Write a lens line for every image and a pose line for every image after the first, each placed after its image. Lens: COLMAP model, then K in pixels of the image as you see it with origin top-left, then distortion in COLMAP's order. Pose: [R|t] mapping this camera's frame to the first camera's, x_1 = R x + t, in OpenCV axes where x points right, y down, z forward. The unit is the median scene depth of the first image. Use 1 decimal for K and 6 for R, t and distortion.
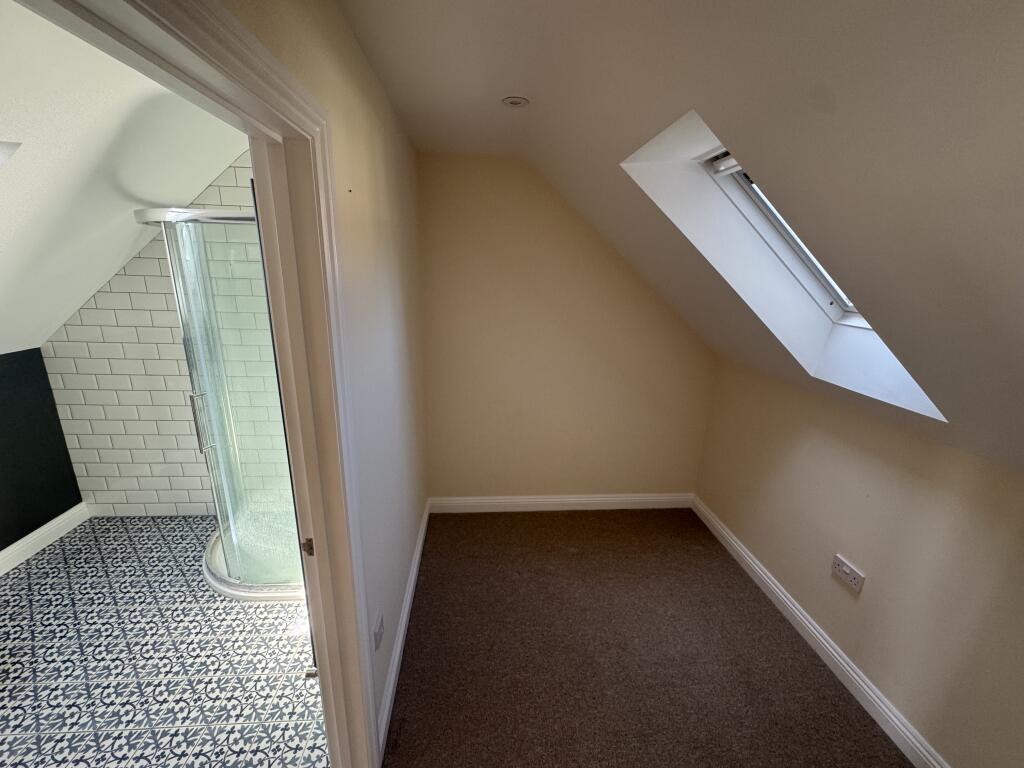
lens RADIAL K [[405.2, 0, 519.4], [0, 405.2, 391.2], [0, 0, 1]] dist [-0.012473, -0.000071]
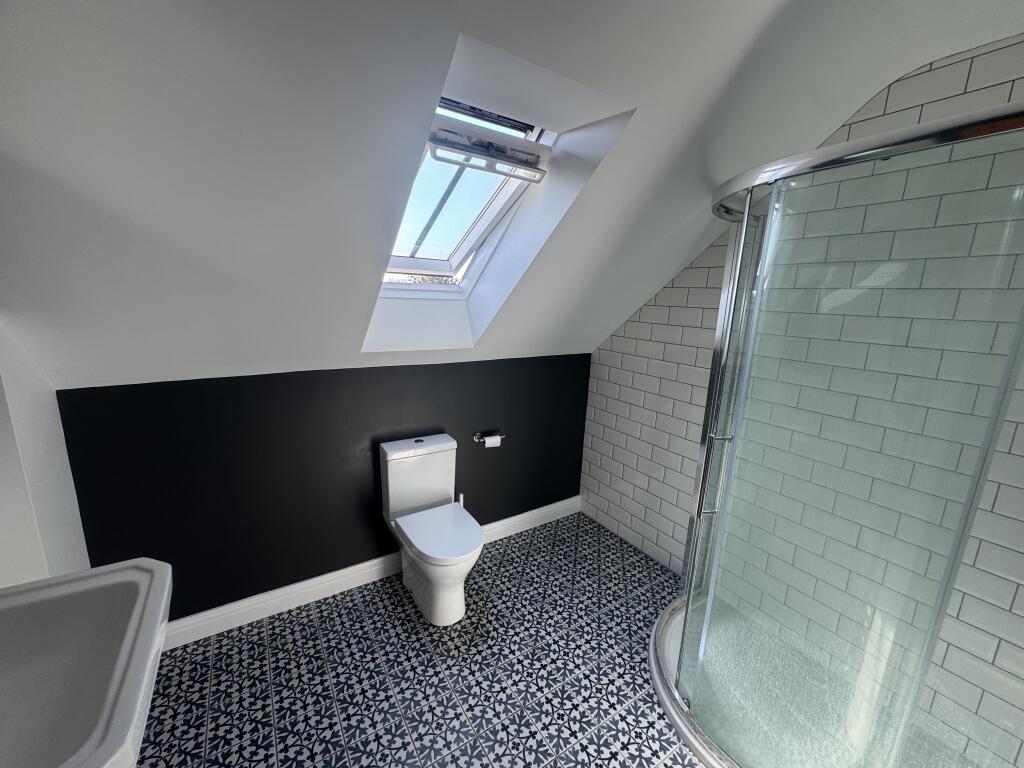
lens RADIAL K [[405.2, 0, 513.0], [0, 405.2, 385.2], [0, 0, 1]] dist [-0.012473, -0.000071]
pose [[0.470436, 0.170725, -0.865762, -0.285944], [-0.257515, 0.964961, 0.050358, -0.022790], [0.844024, 0.199257, 0.497916, 0.246897]]
